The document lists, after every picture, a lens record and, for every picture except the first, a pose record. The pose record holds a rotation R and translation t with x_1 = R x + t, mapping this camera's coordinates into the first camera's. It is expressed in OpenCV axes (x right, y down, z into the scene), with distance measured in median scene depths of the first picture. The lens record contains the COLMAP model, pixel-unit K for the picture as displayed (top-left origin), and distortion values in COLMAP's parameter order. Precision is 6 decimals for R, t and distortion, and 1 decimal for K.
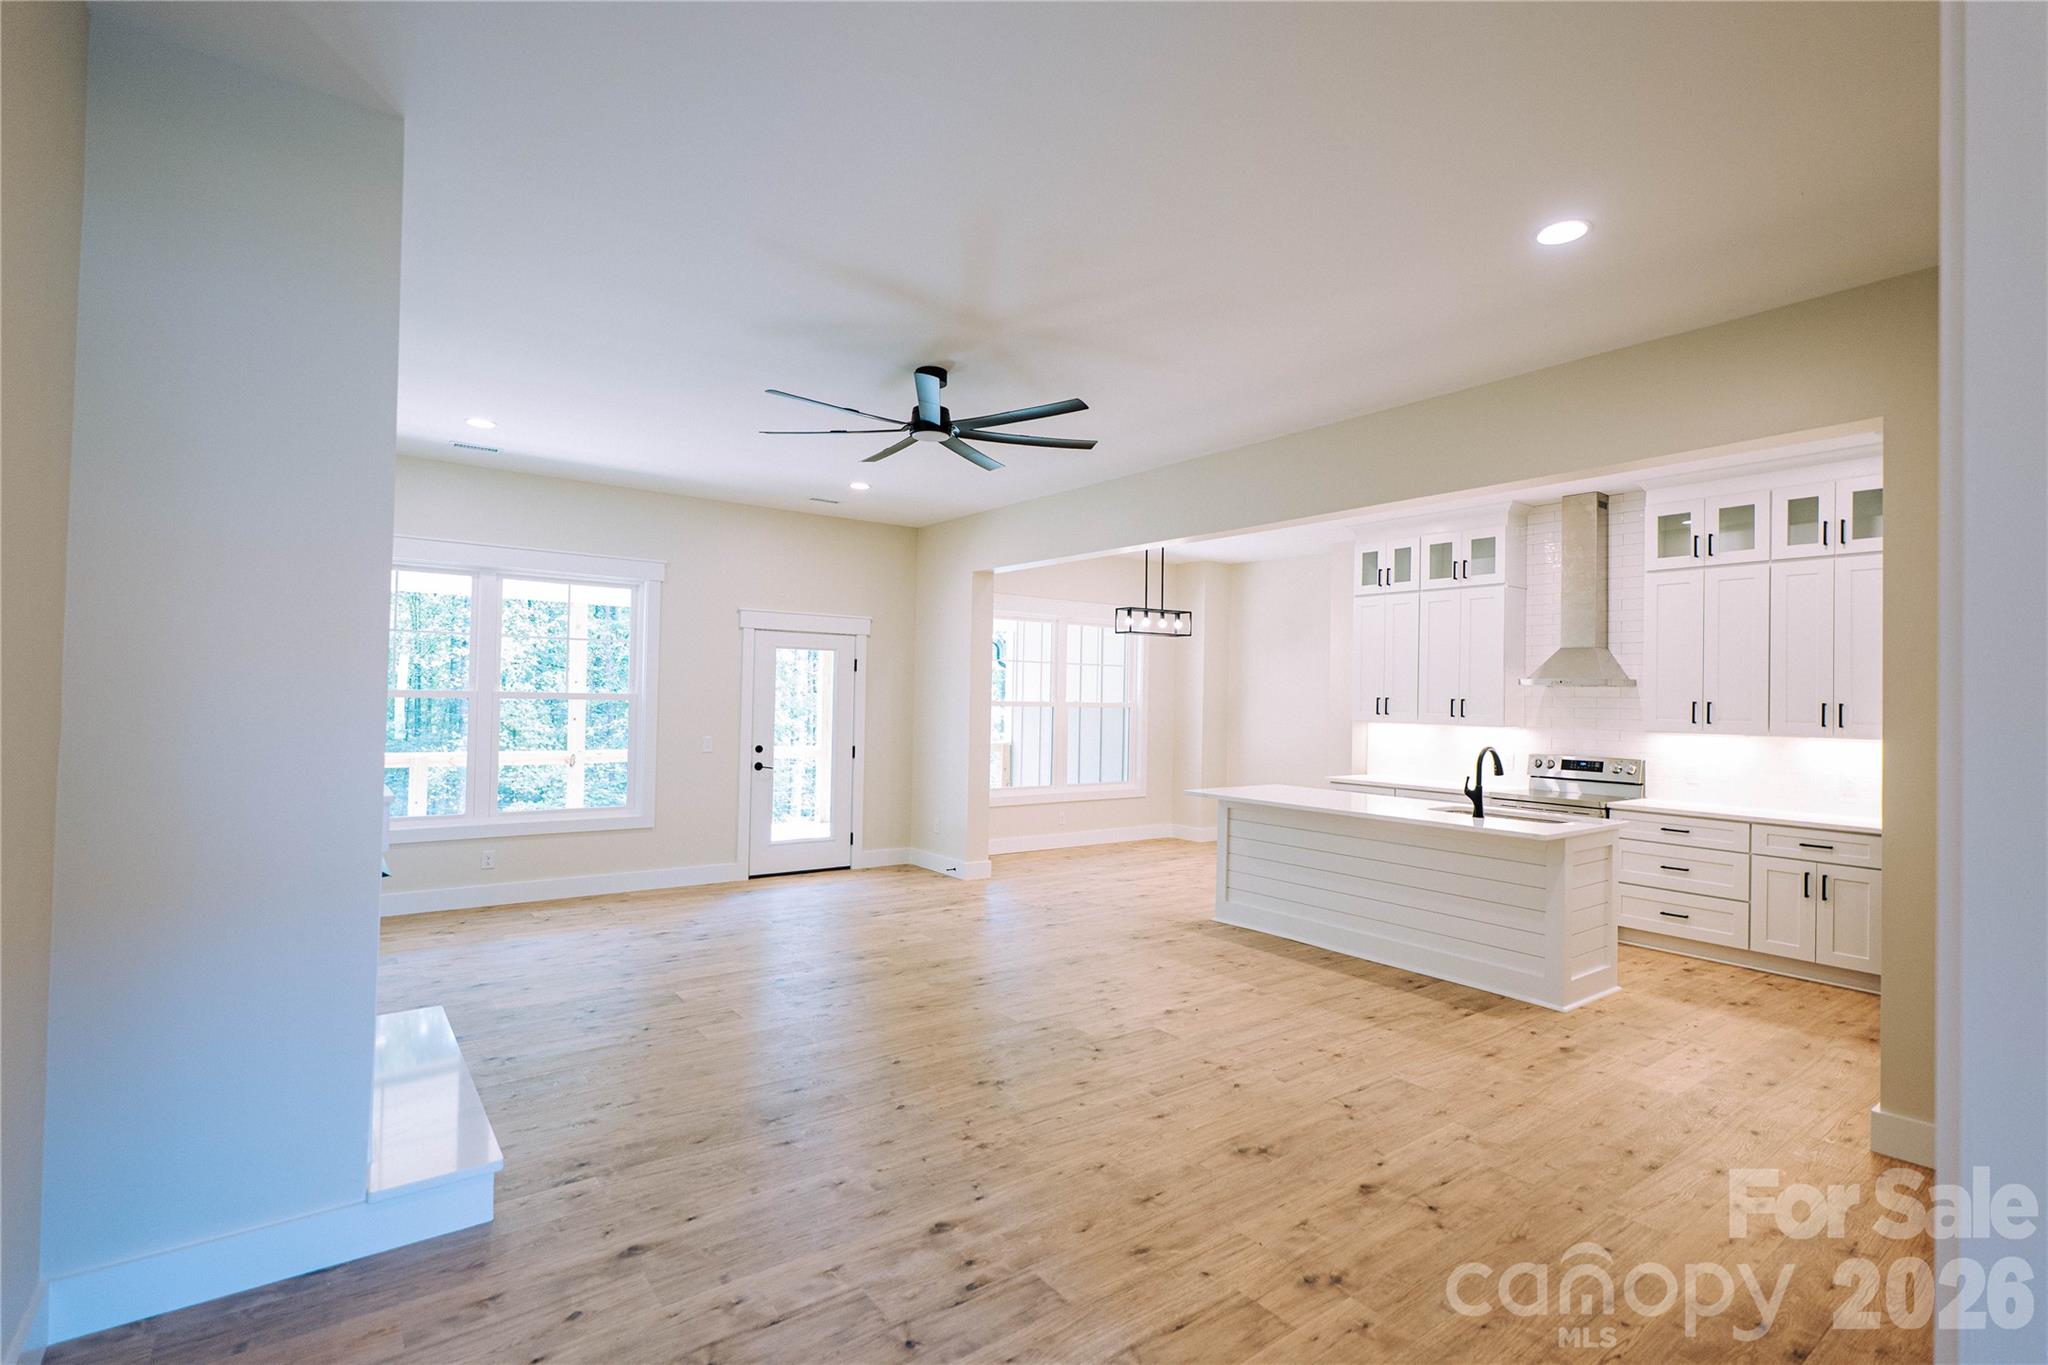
lens RADIAL K [[943.7, 0, 1027.7], [0, 943.7, 684.6], [0, 0, 1]] dist [-0.000075, 0.001100]
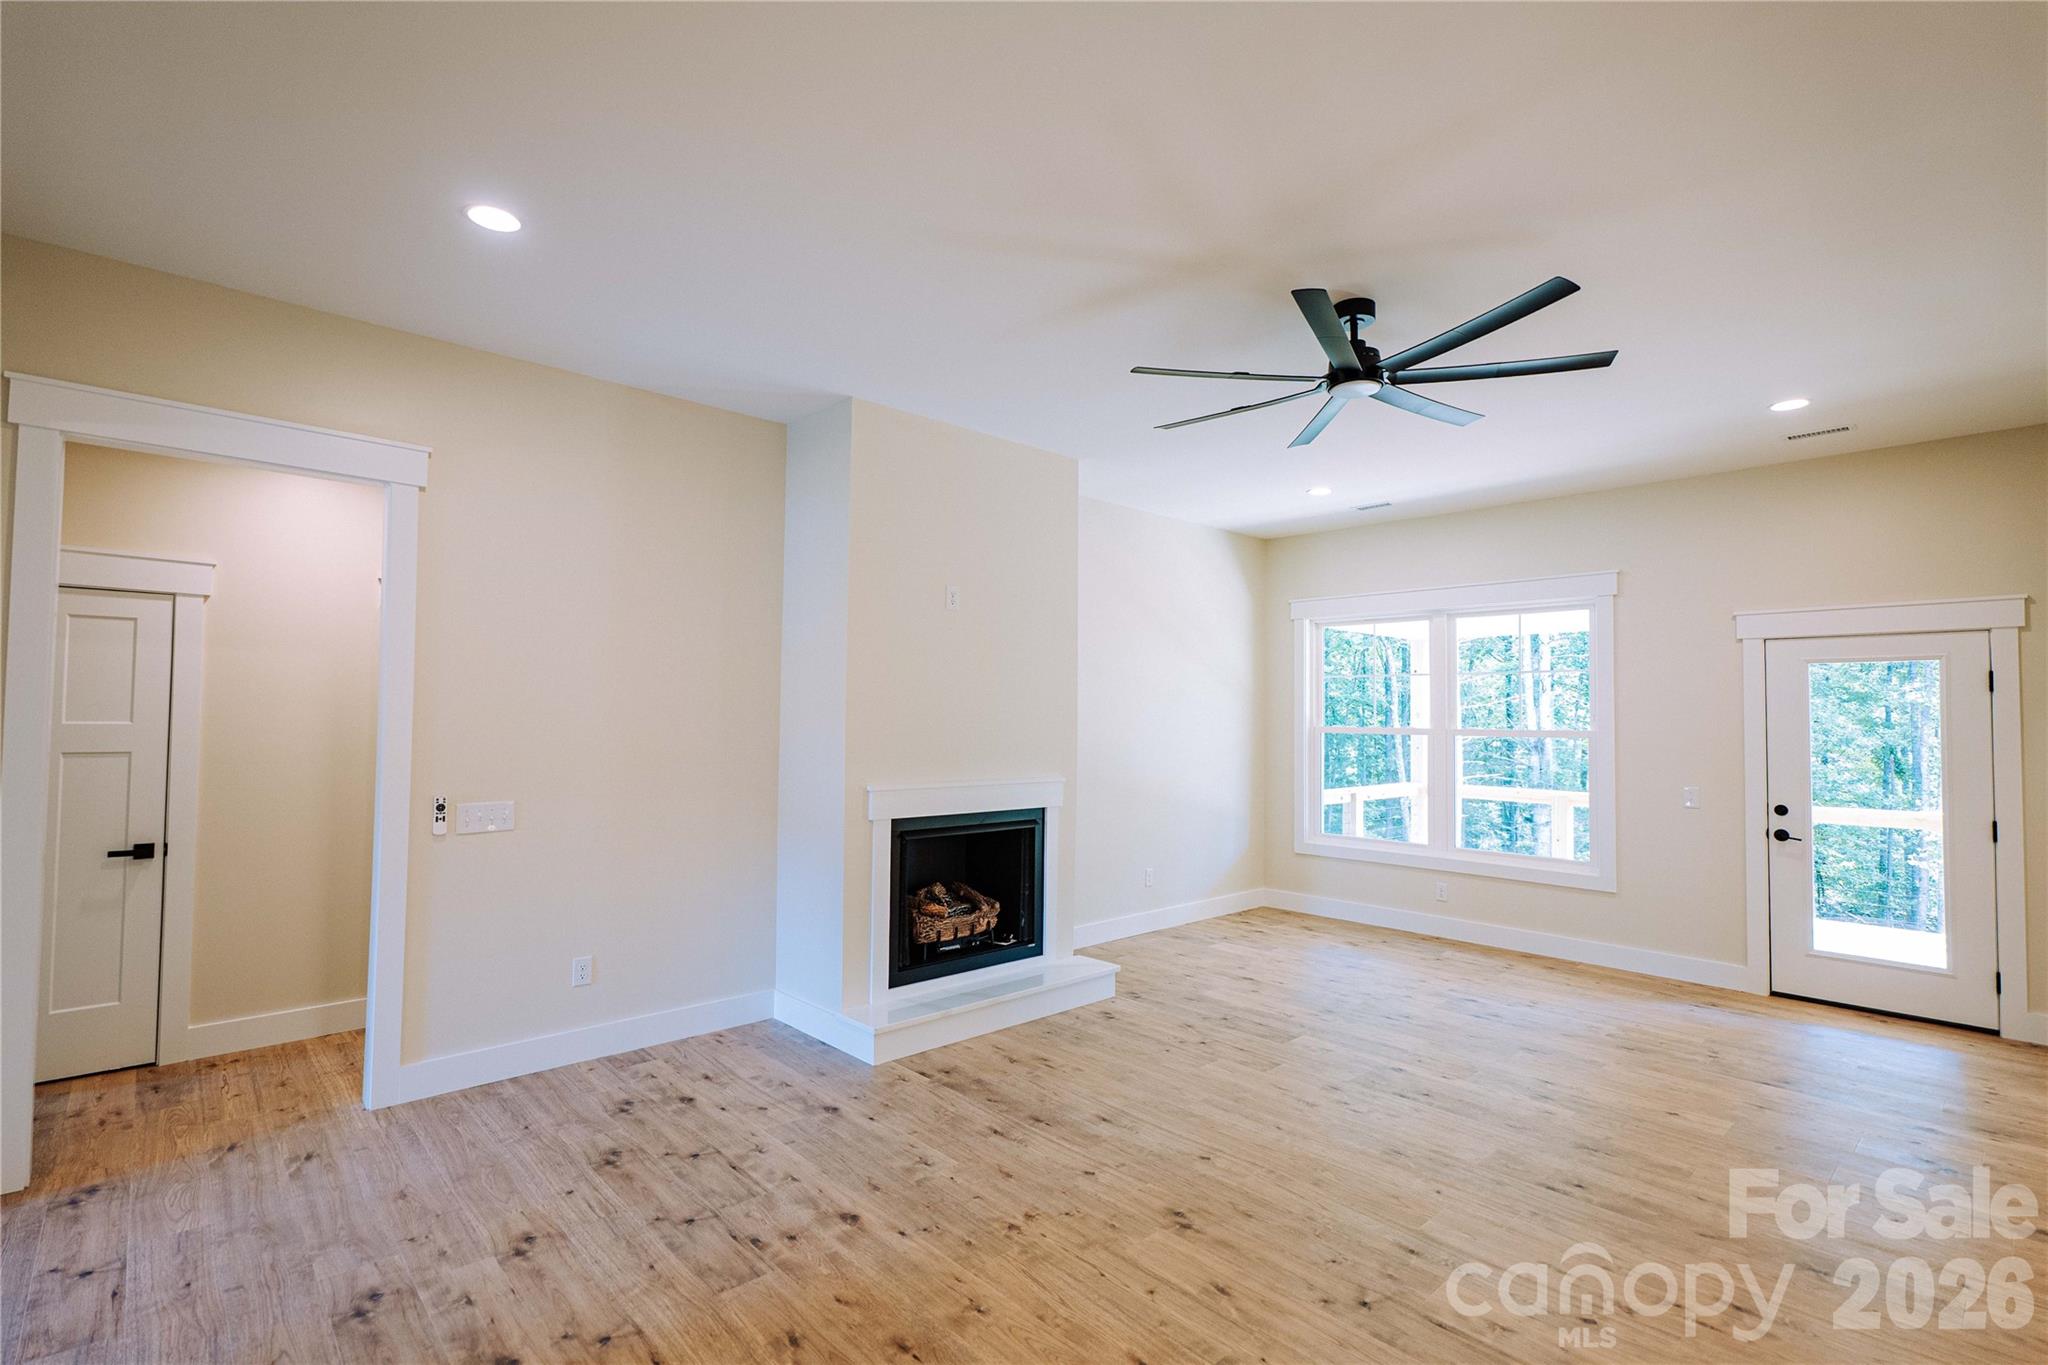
lens RADIAL K [[943.7, 0, 1023.4], [0, 943.7, 681.3], [0, 0, 1]] dist [-0.000075, 0.001100]
pose [[0.102779, -0.056890, -0.993076, 0.607675], [0.005818, 0.998380, -0.056592, 0.016582], [0.994687, 0.000039, 0.102943, 0.641478]]
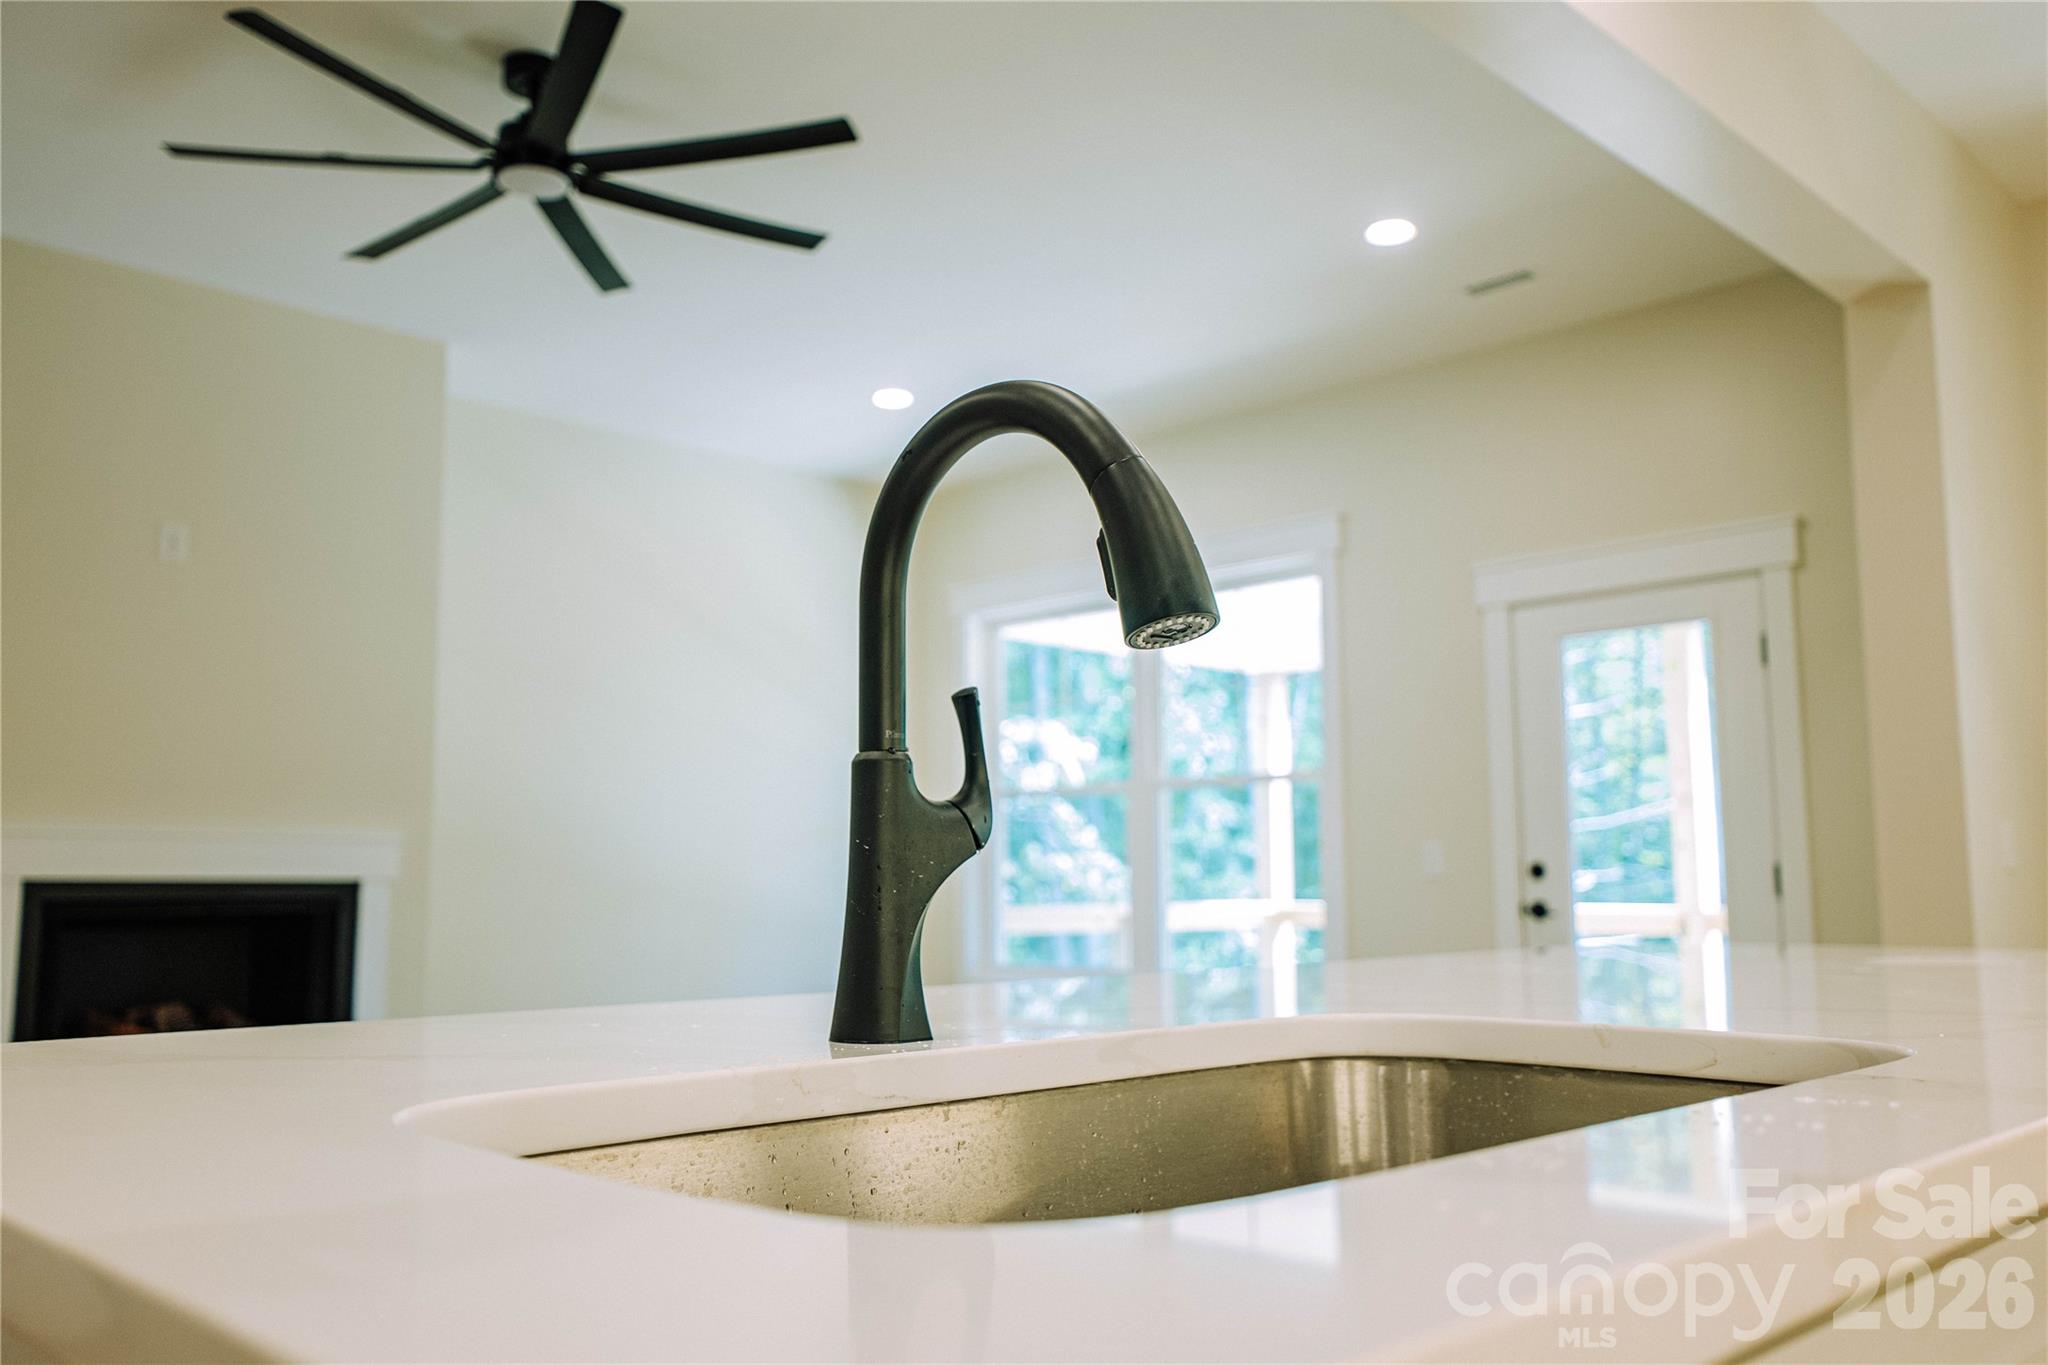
lens RADIAL K [[1627.1, 0, 1027.8], [0, 1627.1, 681.5], [0, 0, 1]] dist [0.012419, 0.003535]
pose [[0.127481, -0.144222, -0.981300, 0.768051], [0.020281, 0.989544, -0.142799, 0.145491], [0.991634, -0.001698, 0.129073, 1.141530]]
